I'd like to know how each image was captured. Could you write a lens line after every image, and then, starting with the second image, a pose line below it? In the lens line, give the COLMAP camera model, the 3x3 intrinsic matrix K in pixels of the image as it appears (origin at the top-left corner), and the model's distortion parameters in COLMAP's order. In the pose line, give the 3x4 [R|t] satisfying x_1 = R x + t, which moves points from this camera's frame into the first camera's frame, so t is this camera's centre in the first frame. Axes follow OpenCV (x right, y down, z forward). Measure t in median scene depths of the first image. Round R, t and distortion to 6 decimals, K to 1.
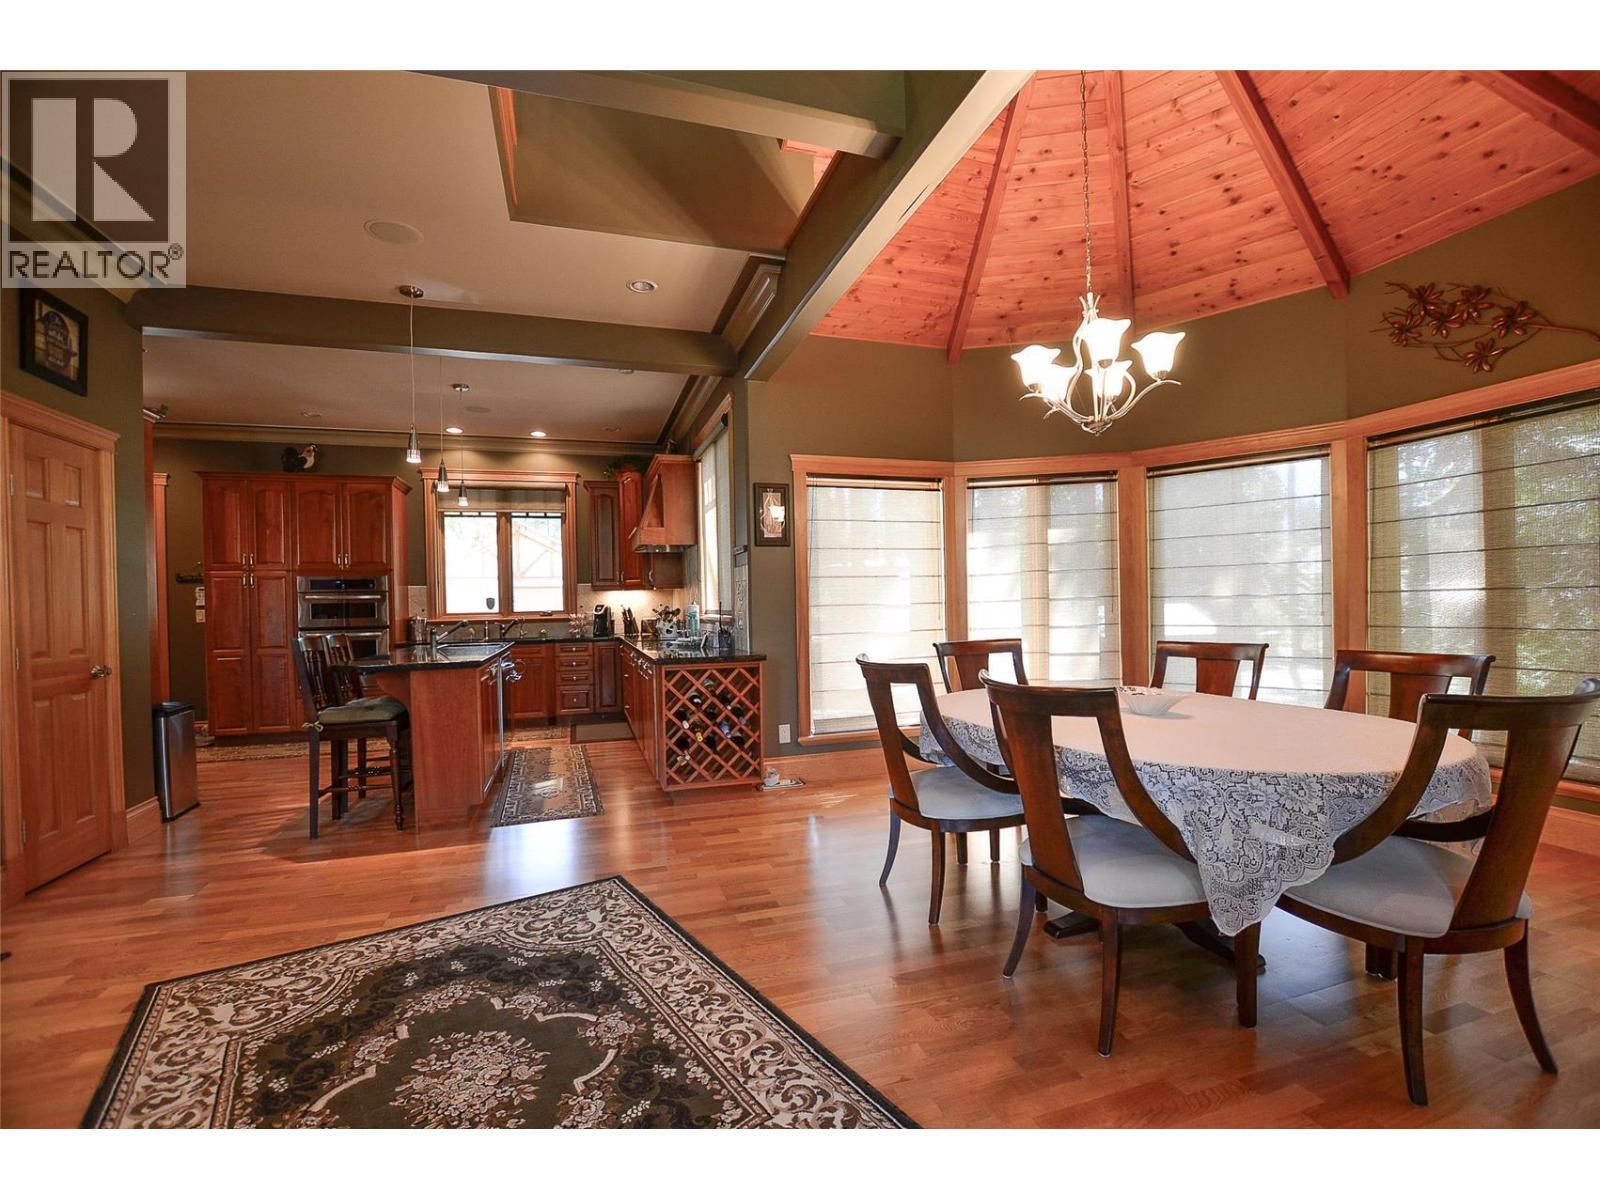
lens RADIAL K [[703.4, 0, 804.8], [0, 703.4, 616.2], [0, 0, 1]] dist [-0.027550, 0.002118]
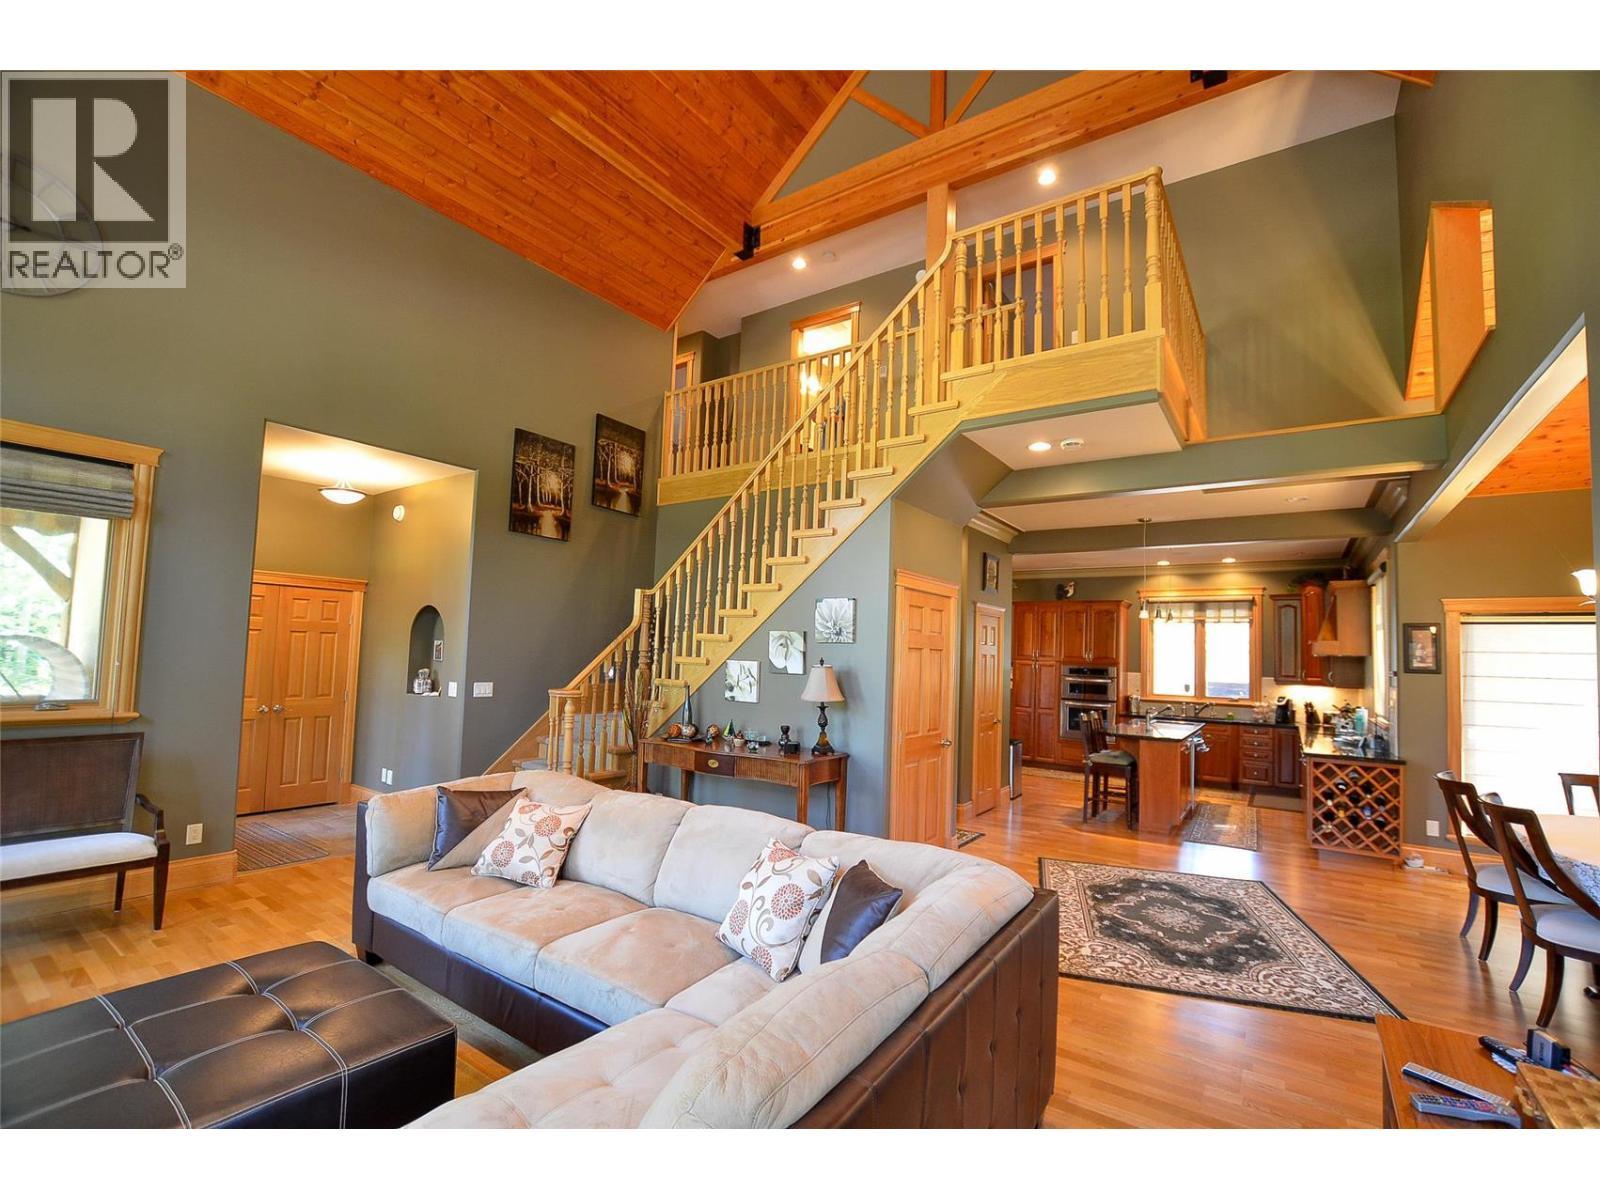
lens RADIAL K [[703.4, 0, 805.5], [0, 703.4, 609.1], [0, 0, 1]] dist [-0.027550, 0.002118]
pose [[0.603479, -0.011304, -0.797299, 0.244398], [-0.060065, 0.996414, -0.059590, -0.068123], [0.795114, 0.083851, 0.600636, -0.553737]]
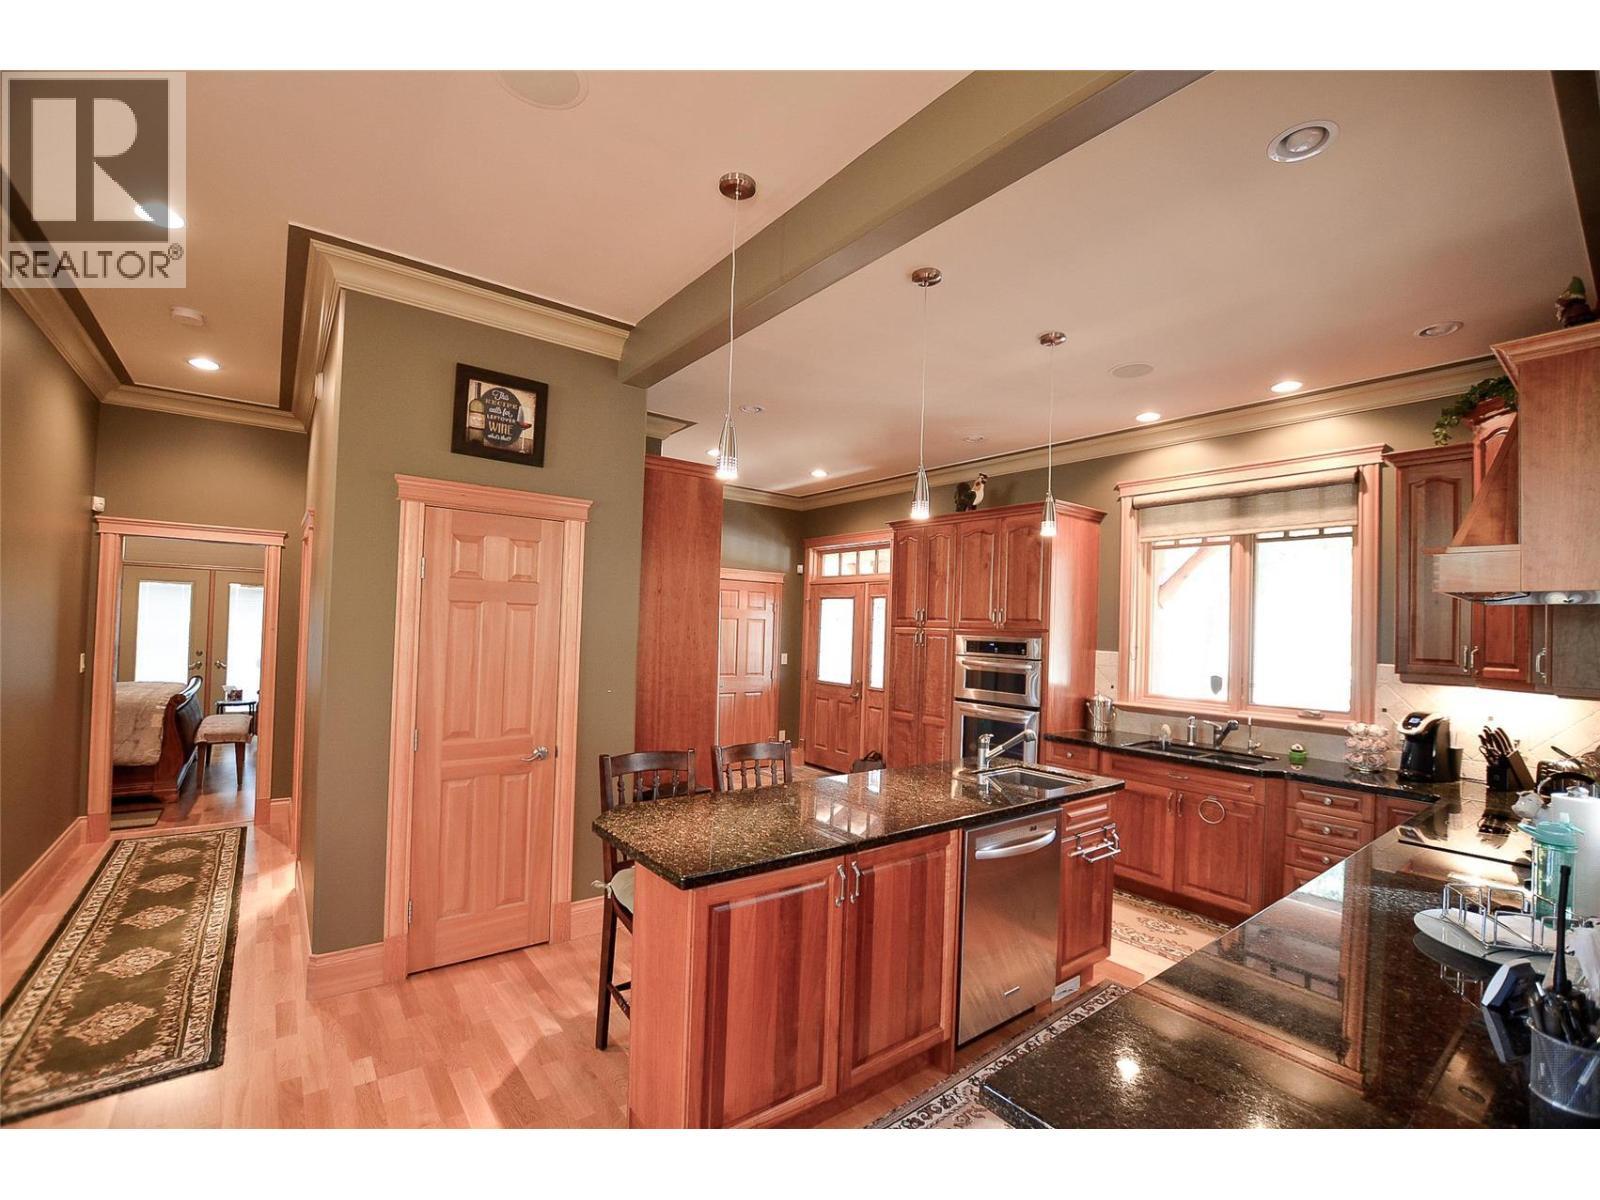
lens RADIAL K [[703.4, 0, 808.2], [0, 703.4, 612.1], [0, 0, 1]] dist [-0.027550, 0.002118]
pose [[0.337870, 0.011454, -0.941123, 0.005113], [-0.054711, 0.998474, -0.007490, -0.086171], [0.939601, 0.054020, 0.337981, 0.680297]]
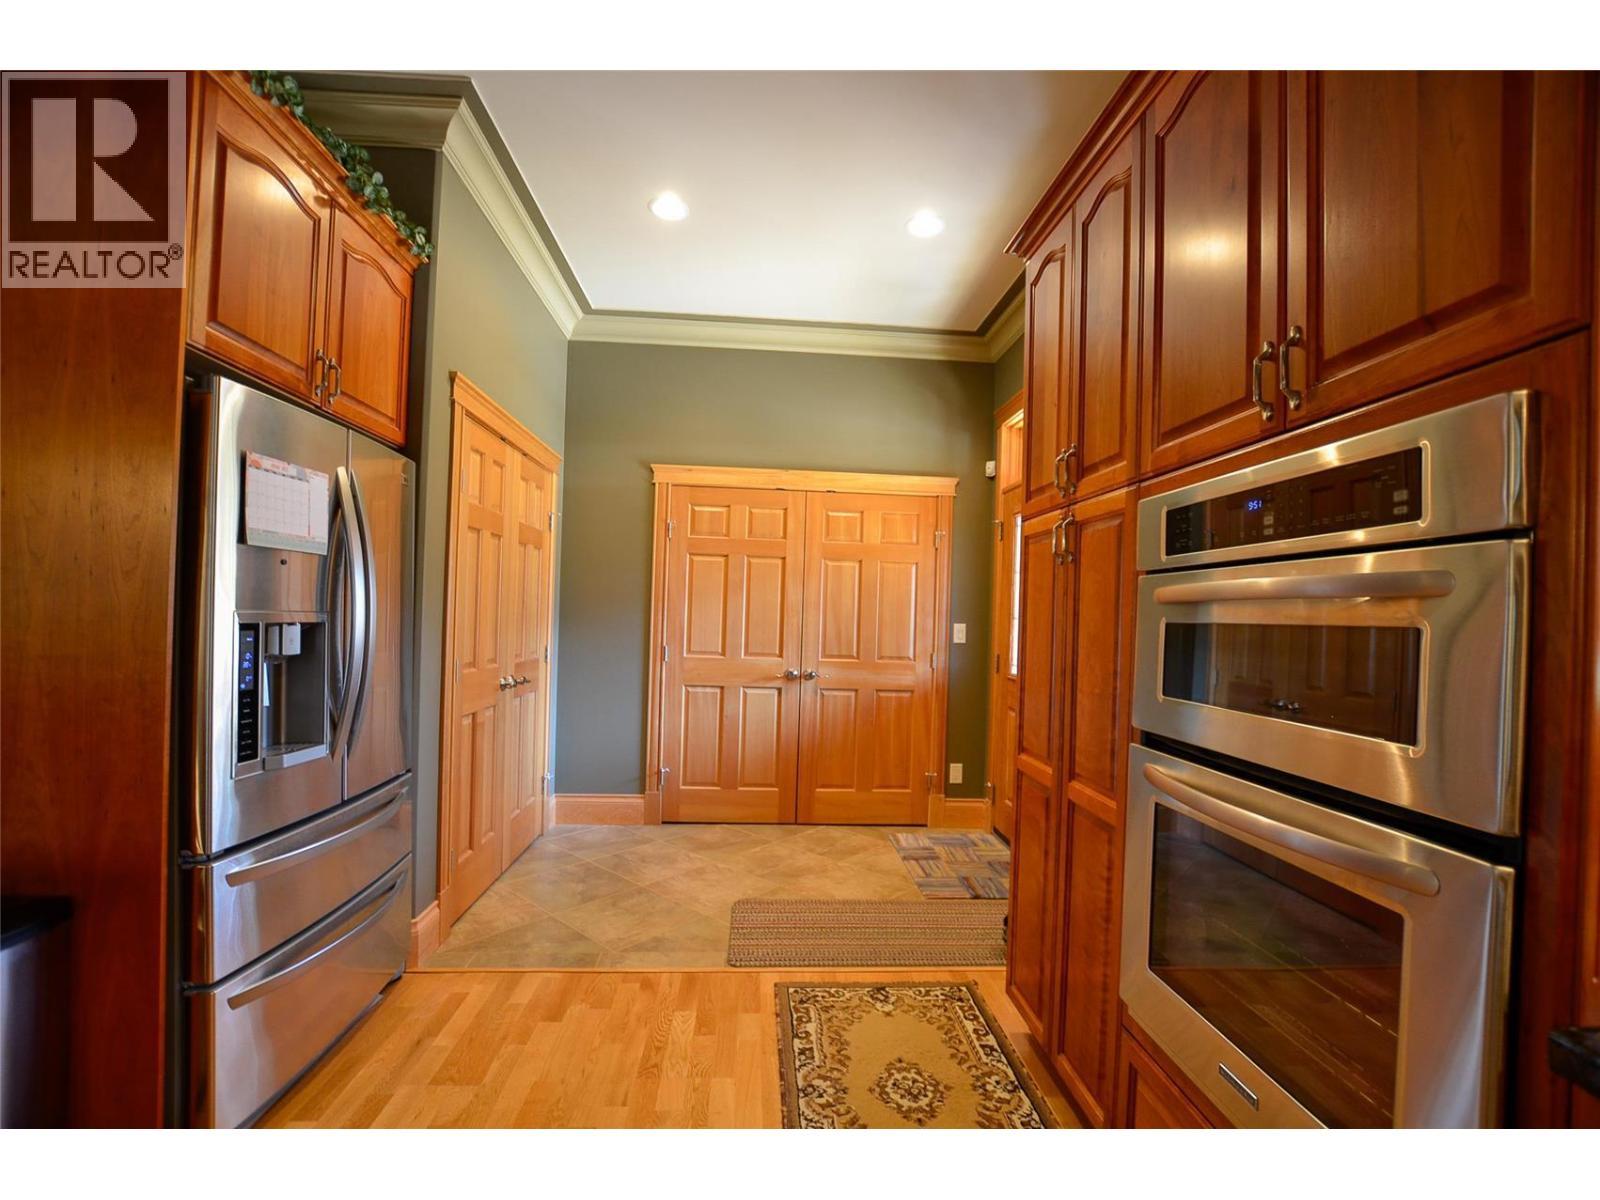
lens RADIAL K [[703.4, 0, 799.8], [0, 703.4, 608.6], [0, 0, 1]] dist [-0.027550, 0.002118]
pose [[-0.260556, 0.011091, -0.965395, -0.568639], [-0.033308, 0.999236, 0.020469, -0.035445], [0.964884, 0.037489, -0.259988, 1.168923]]
